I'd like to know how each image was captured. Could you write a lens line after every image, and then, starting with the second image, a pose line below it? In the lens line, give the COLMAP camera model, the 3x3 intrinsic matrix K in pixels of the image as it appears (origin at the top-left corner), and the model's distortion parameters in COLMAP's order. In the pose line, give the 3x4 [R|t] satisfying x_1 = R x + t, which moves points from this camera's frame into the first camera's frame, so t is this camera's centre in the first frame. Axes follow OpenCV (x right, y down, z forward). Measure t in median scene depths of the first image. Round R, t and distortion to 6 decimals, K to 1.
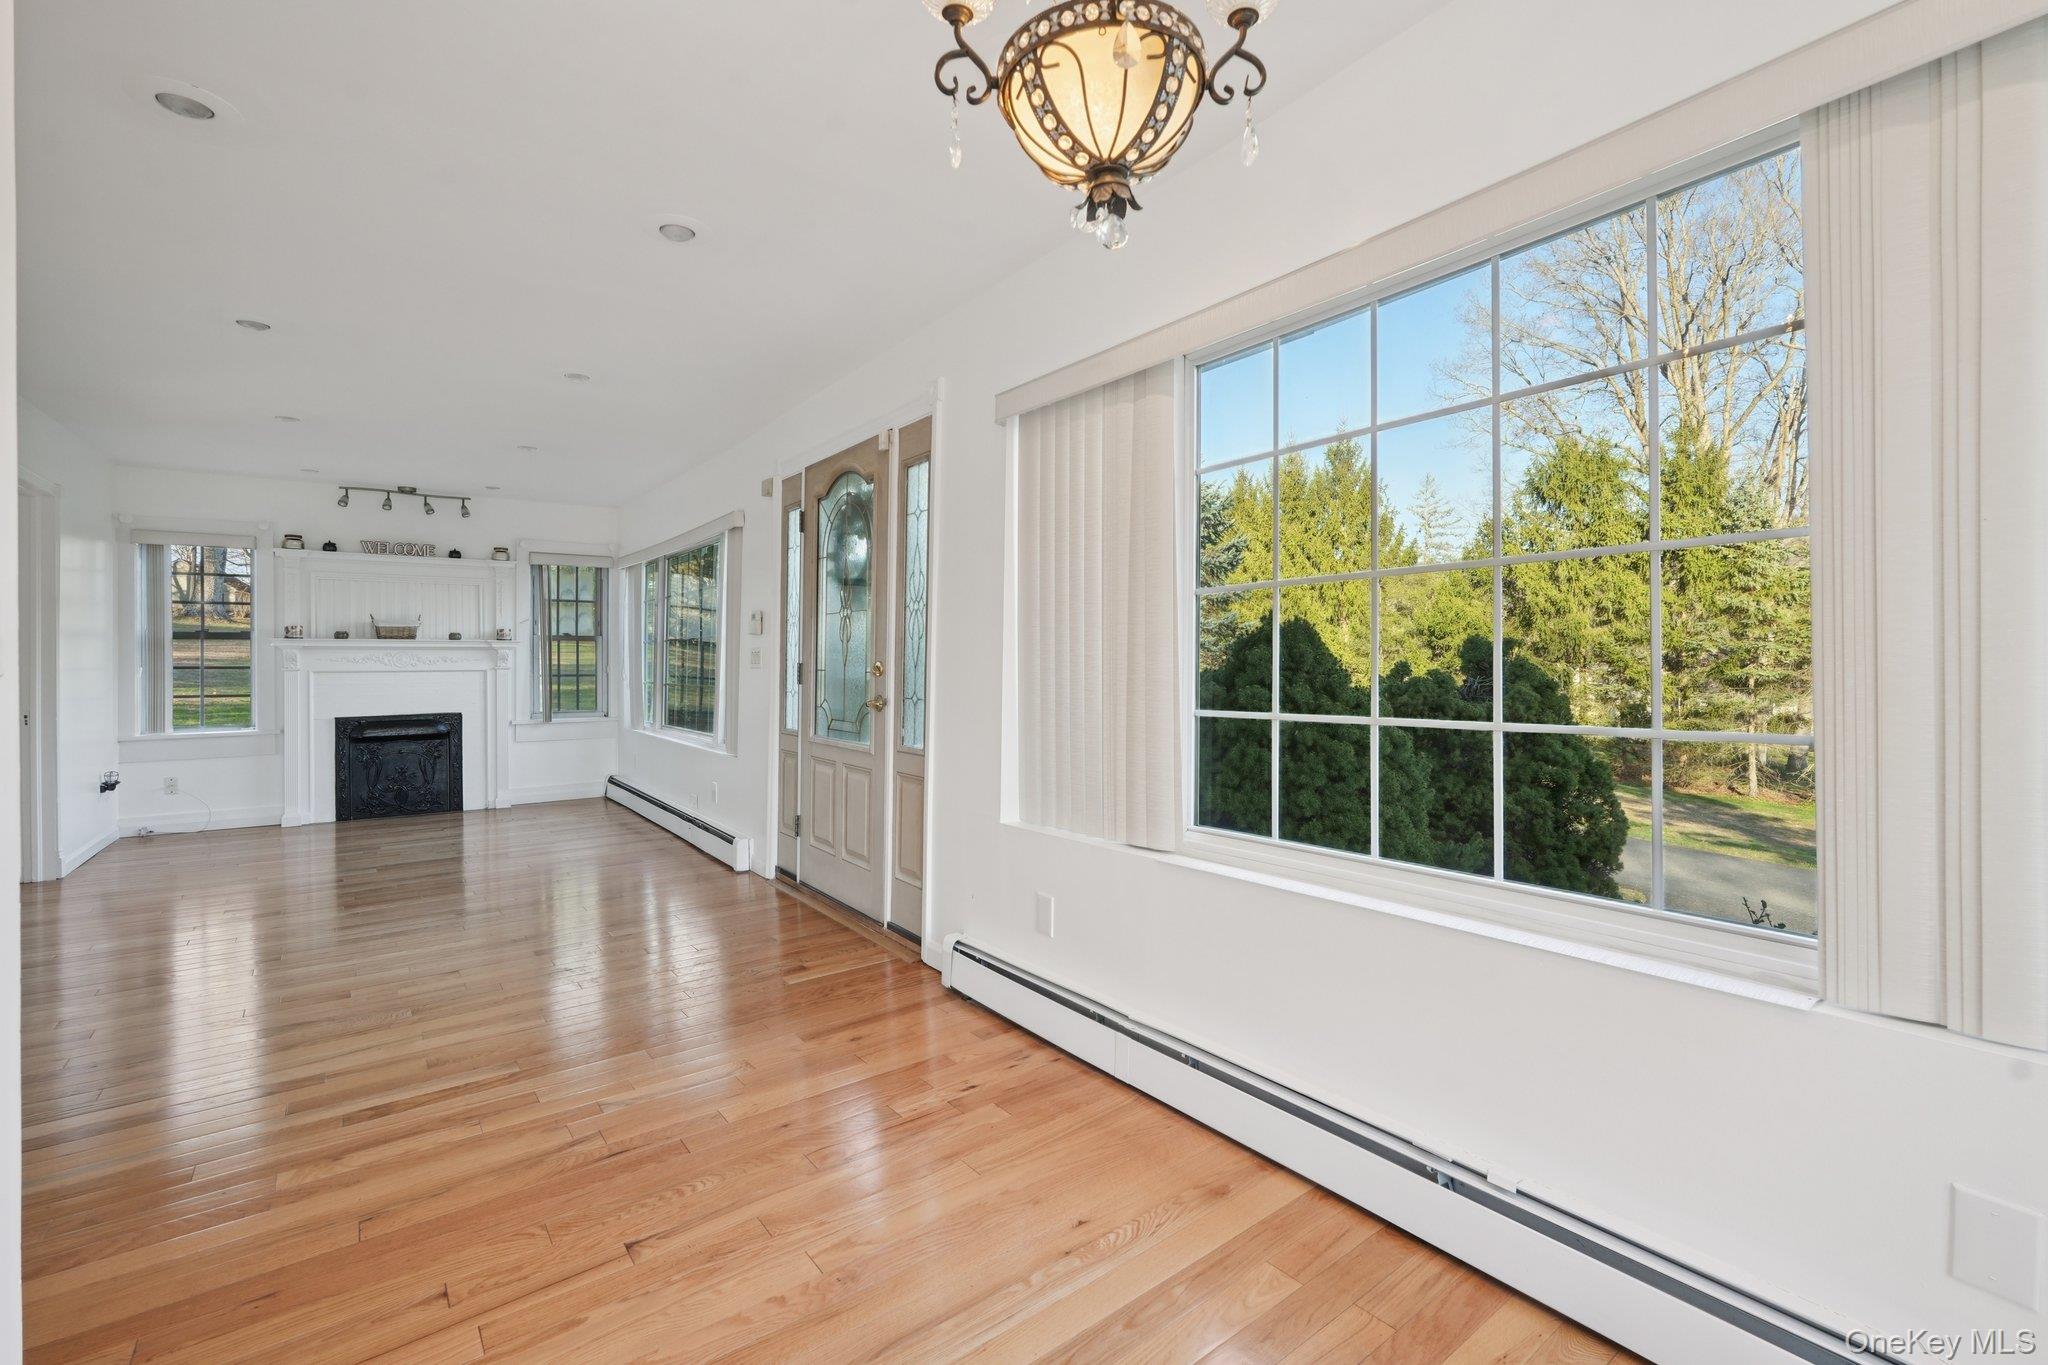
lens RADIAL K [[907.5, 0, 1036.2], [0, 907.5, 663.9], [0, 0, 1]] dist [-0.009026, 0.001747]
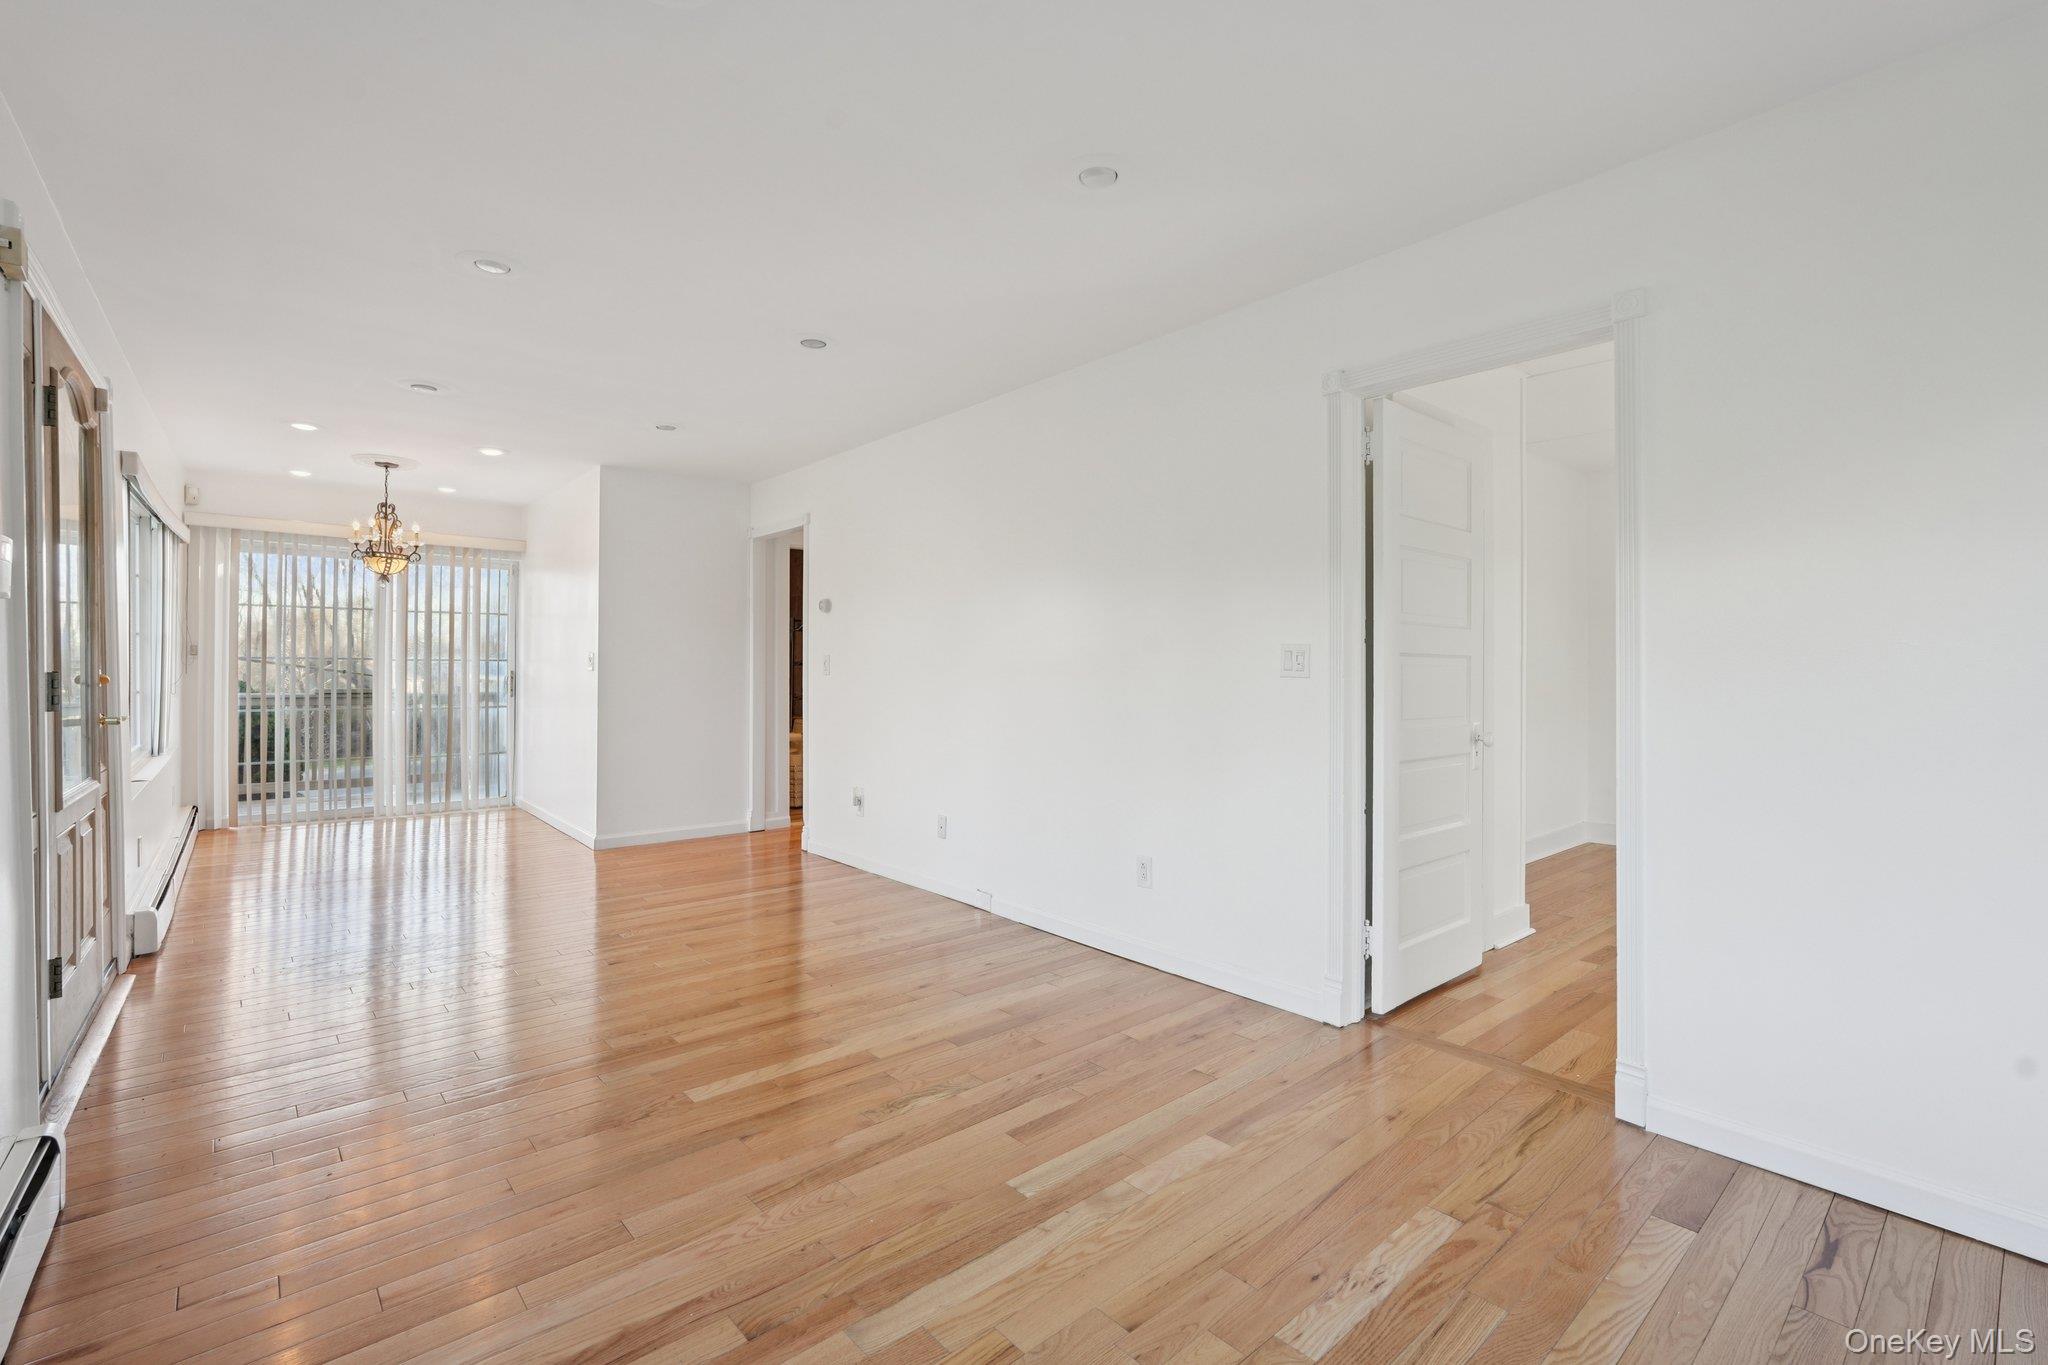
lens RADIAL K [[907.5, 0, 1034.7], [0, 907.5, 666.6], [0, 0, 1]] dist [-0.009026, 0.001747]
pose [[-0.997776, 0.003367, -0.066571, -0.544976], [0.003146, 0.999989, 0.003417, -0.003313], [0.066582, 0.003200, -0.997776, 1.064501]]
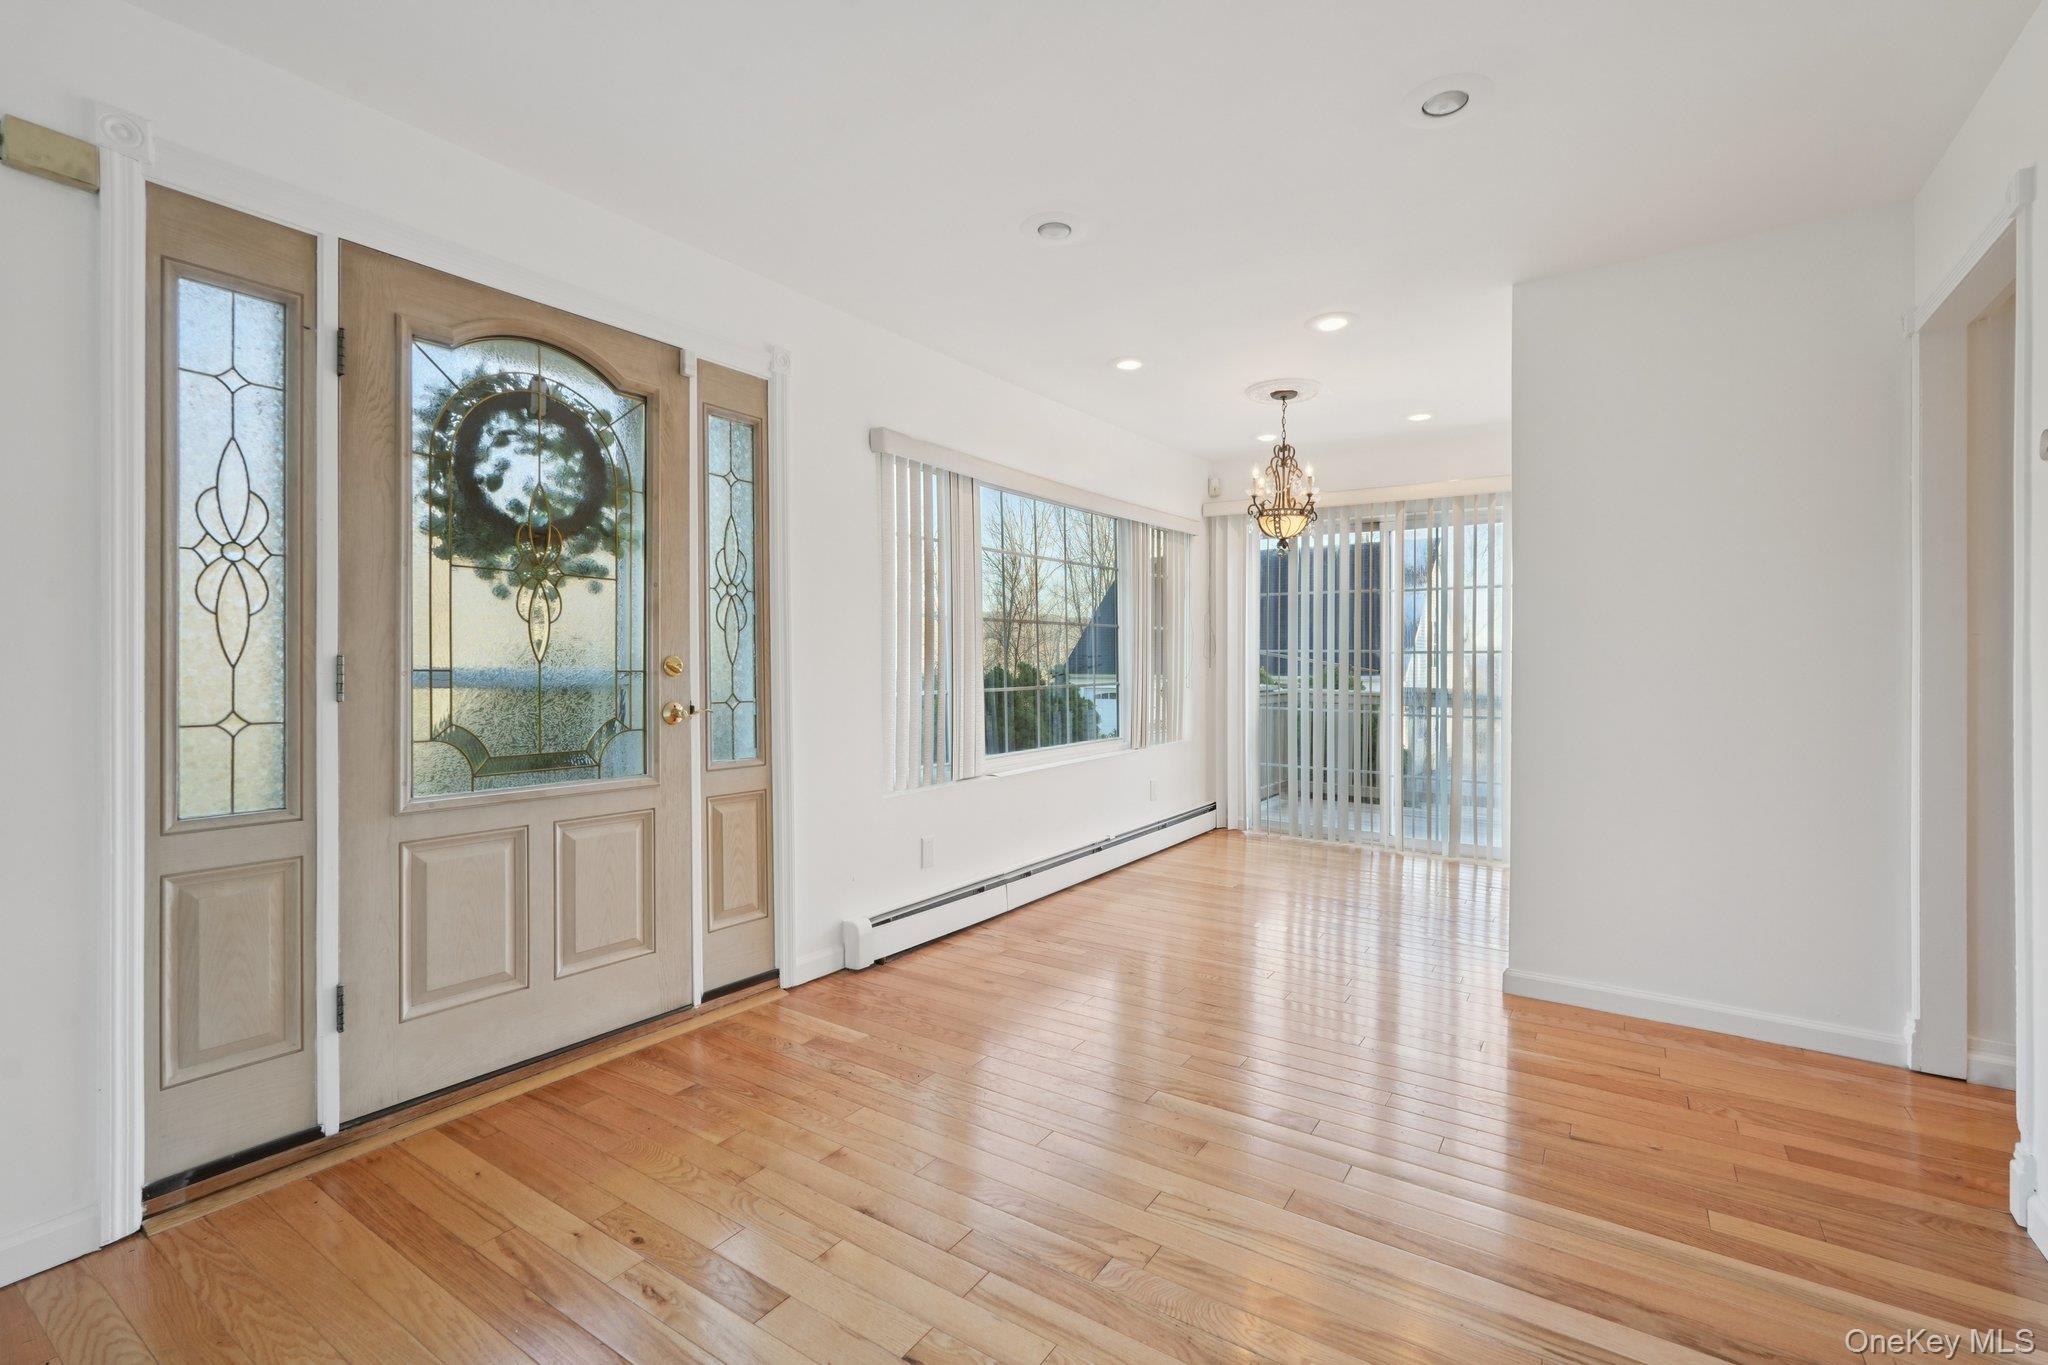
lens RADIAL K [[907.5, 0, 1012.7], [0, 907.5, 664.8], [0, 0, 1]] dist [-0.009026, 0.001747]
pose [[-0.315274, 0.003055, 0.948996, -0.550299], [0.001662, 0.999995, -0.002667, 0.003677], [-0.948999, 0.000737, -0.315277, 0.559143]]
